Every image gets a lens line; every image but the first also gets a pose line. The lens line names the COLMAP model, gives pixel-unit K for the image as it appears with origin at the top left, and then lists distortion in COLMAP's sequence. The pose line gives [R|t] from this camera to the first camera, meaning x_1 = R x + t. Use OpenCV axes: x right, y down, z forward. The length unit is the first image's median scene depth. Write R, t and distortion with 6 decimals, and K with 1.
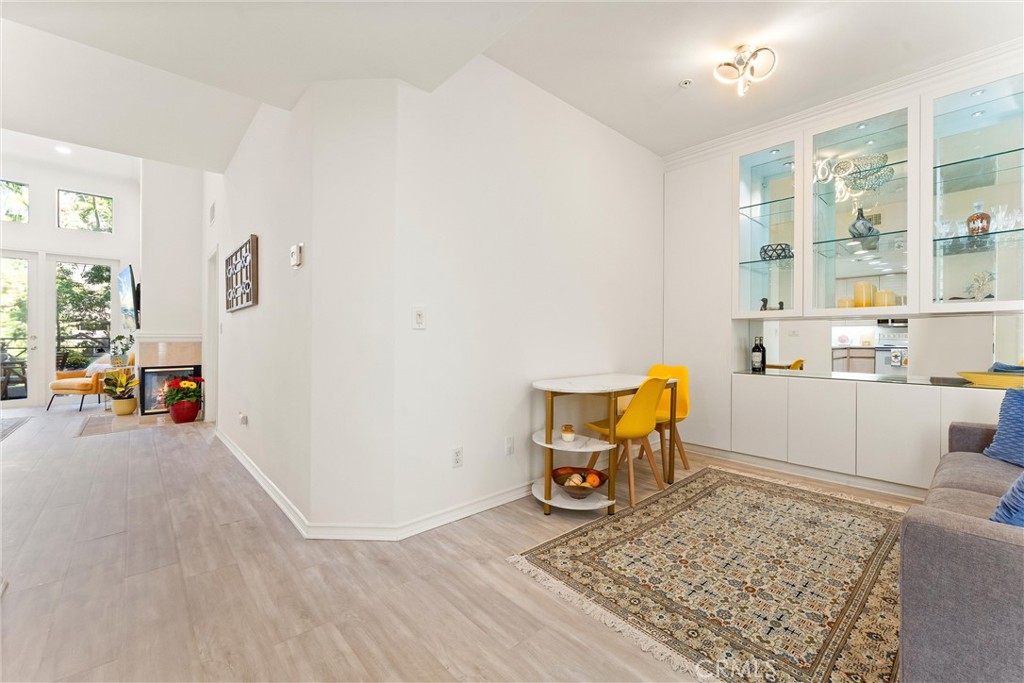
lens RADIAL K [[417.7, 0, 512.9], [0, 417.7, 336.9], [0, 0, 1]] dist [-0.000903, -0.000064]
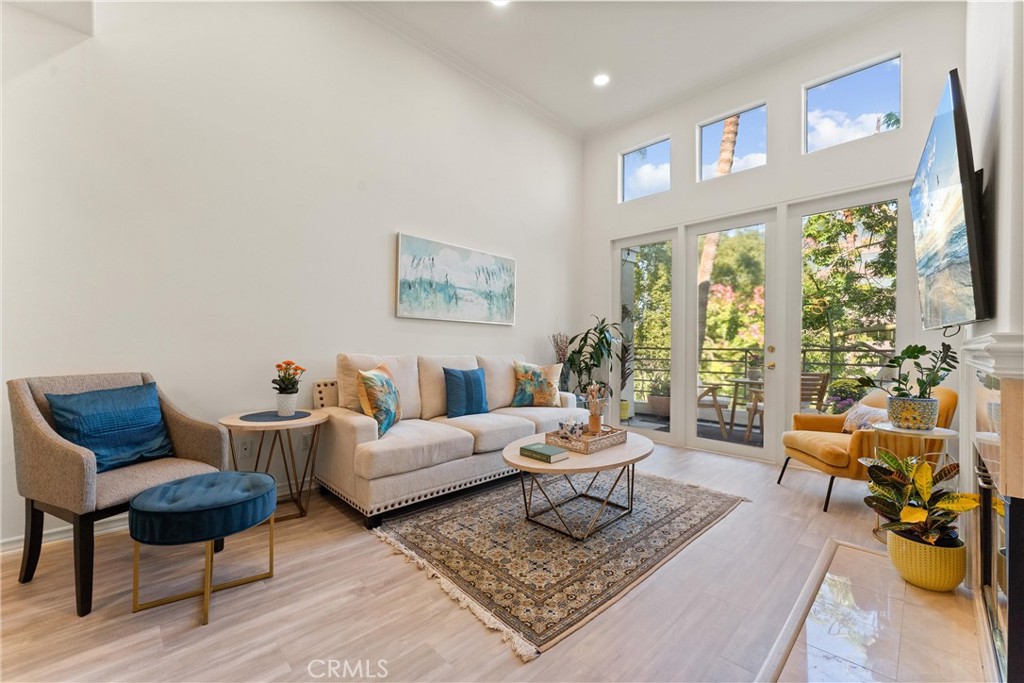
lens RADIAL K [[413.6, 0, 511.9], [0, 413.6, 345.1], [0, 0, 1]] dist [0.001563, 0.000284]
pose [[0.039111, -0.001347, -0.999234, -1.596327], [-0.004879, 0.999987, -0.001539, -0.004079], [0.999223, 0.004936, 0.039104, 1.706288]]
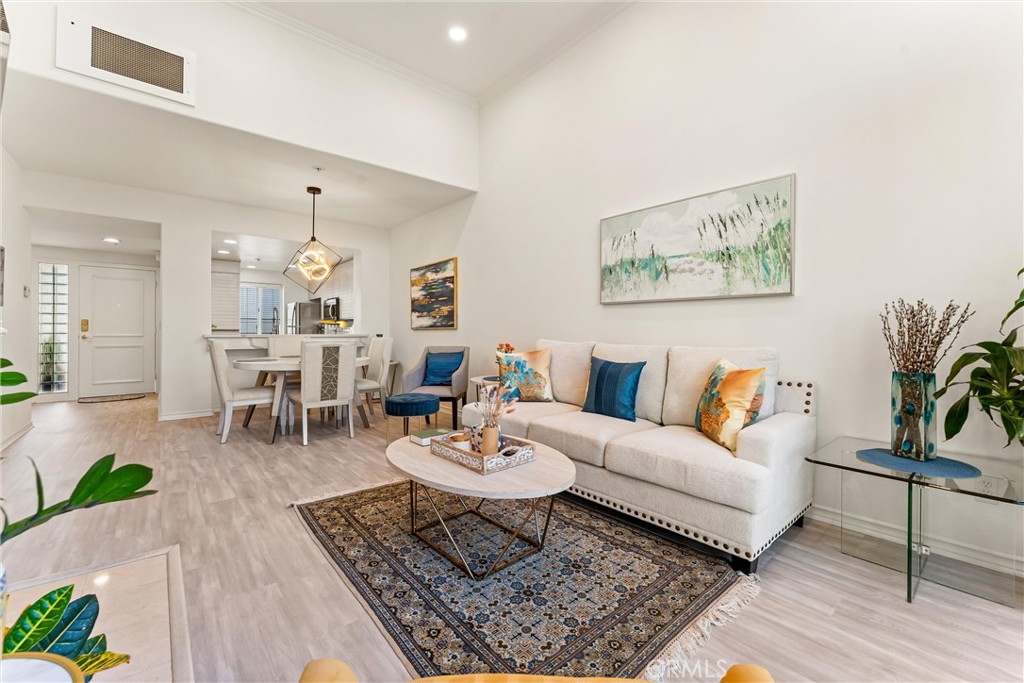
lens RADIAL K [[415.2, 0, 508.6], [0, 415.2, 332.3], [0, 0, 1]] dist [-0.001685, -0.000139]
pose [[-0.999320, -0.000509, 0.036868, -2.876938], [-0.000660, 0.999991, -0.004075, -0.000269], [-0.036865, -0.004097, -0.999312, 2.904086]]
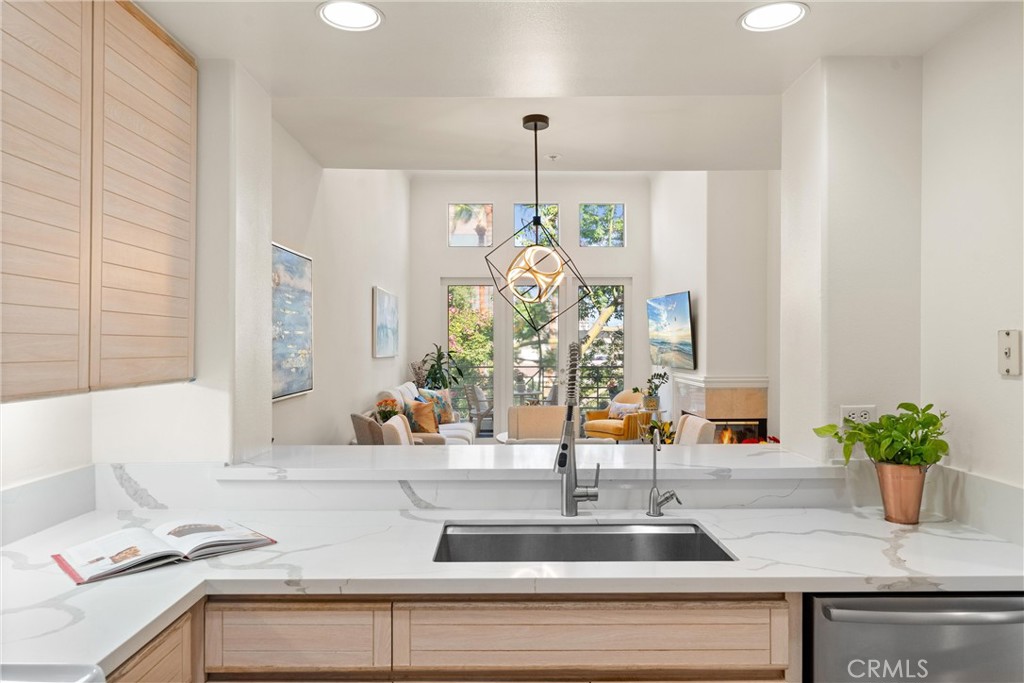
lens RADIAL K [[681.0, 0, 510.5], [0, 681.0, 341.8], [0, 0, 1]] dist [0.002567, 0.000466]
pose [[0.745342, -0.003022, -0.666675, -0.685788], [0.003543, 0.999994, -0.000572, -0.175953], [0.666673, -0.001936, 0.745348, -0.530644]]
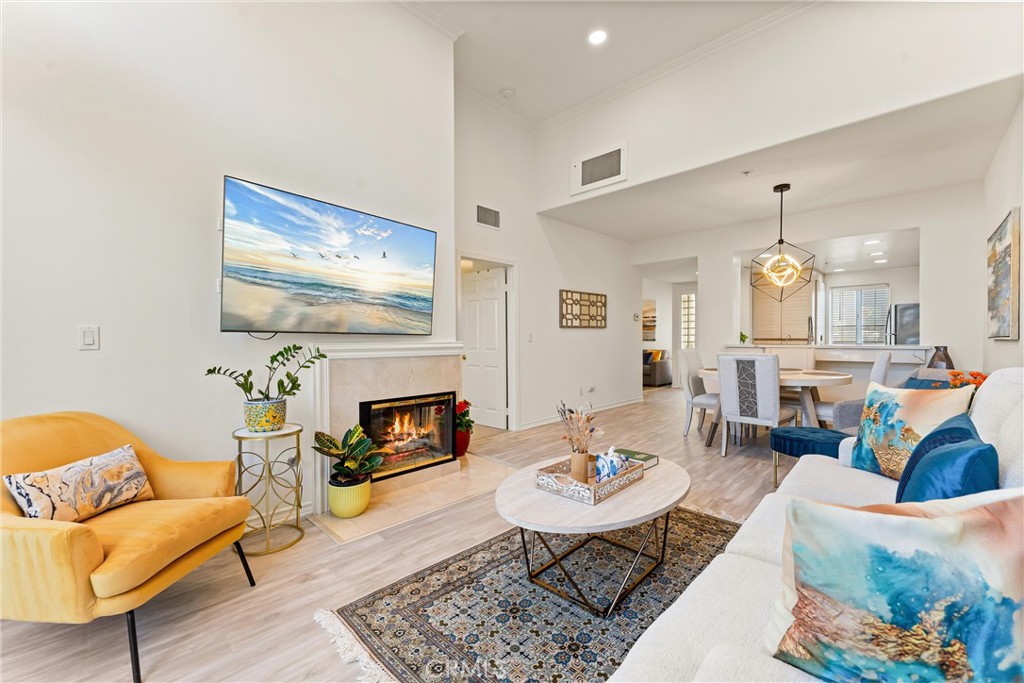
lens RADIAL K [[412.4, 0, 512.8], [0, 412.4, 342.0], [0, 0, 1]] dist [0.000725, -0.000033]
pose [[-0.064680, -0.007468, 0.997878, -3.647872], [-0.000291, 0.999972, 0.007465, -0.030772], [-0.997906, 0.000192, -0.064681, 2.193523]]
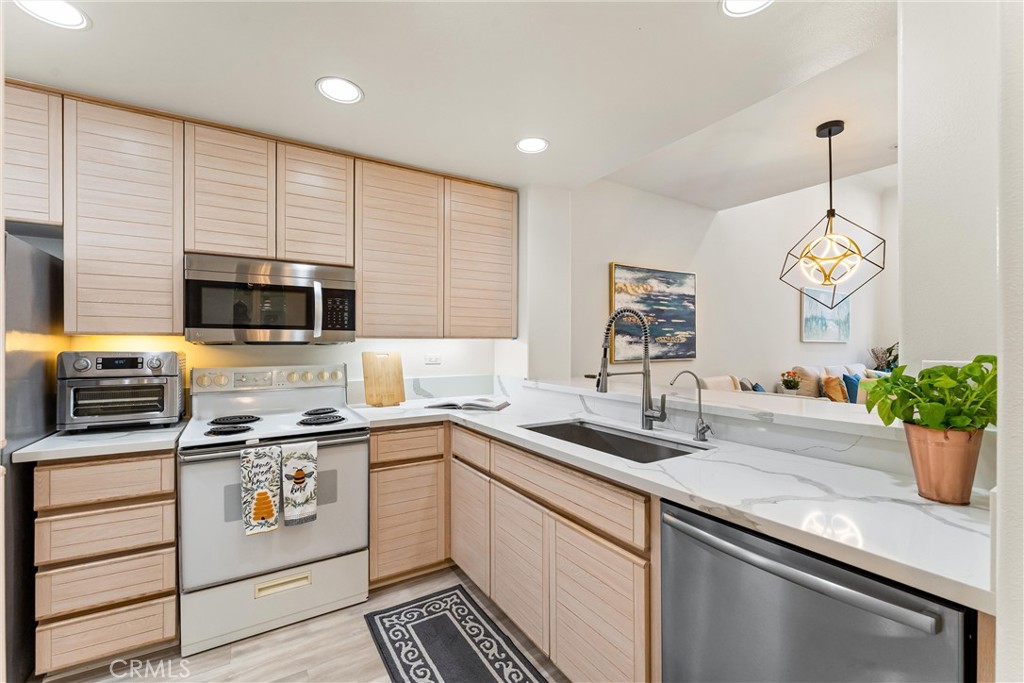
lens RADIAL K [[432.5, 0, 510.7], [0, 432.5, 345.7], [0, 0, 1]] dist [-0.002059, -0.000221]
pose [[-0.182180, 0.004185, -0.983256, -0.367357], [0.006602, 0.999974, 0.003033, -0.105594], [0.983243, -0.005939, -0.182203, 0.114873]]
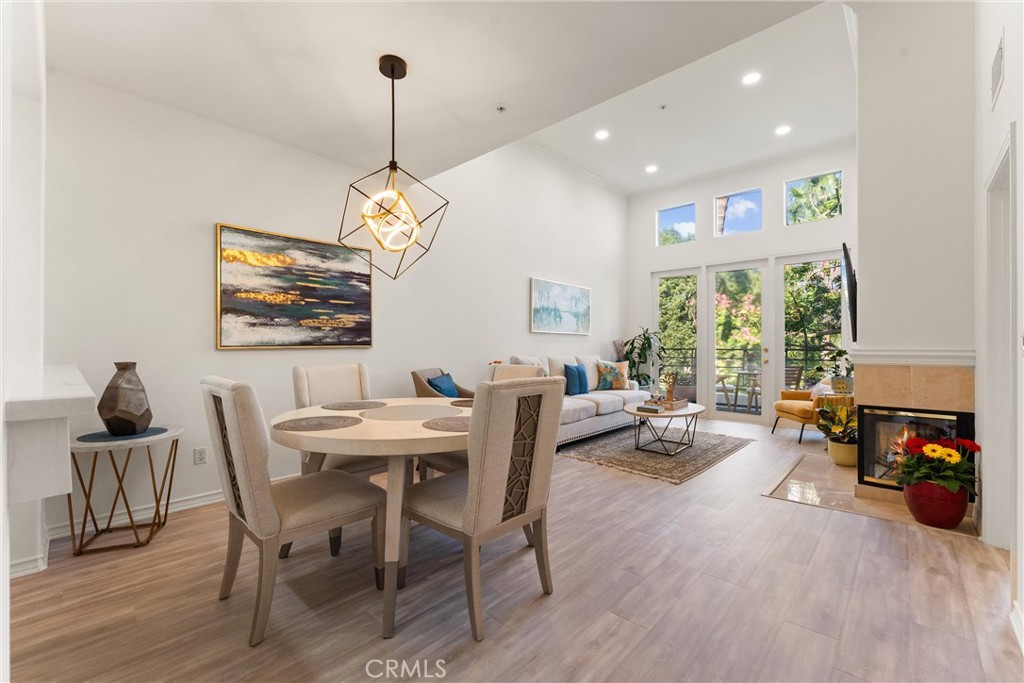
lens RADIAL K [[423.1, 0, 512.4], [0, 423.1, 343.2], [0, 0, 1]] dist [0.000247, -0.000042]
pose [[0.081427, -0.002086, -0.996677, -0.720784], [0.003623, 0.999992, -0.001797, -0.041635], [0.996673, -0.003465, 0.081433, 1.024482]]
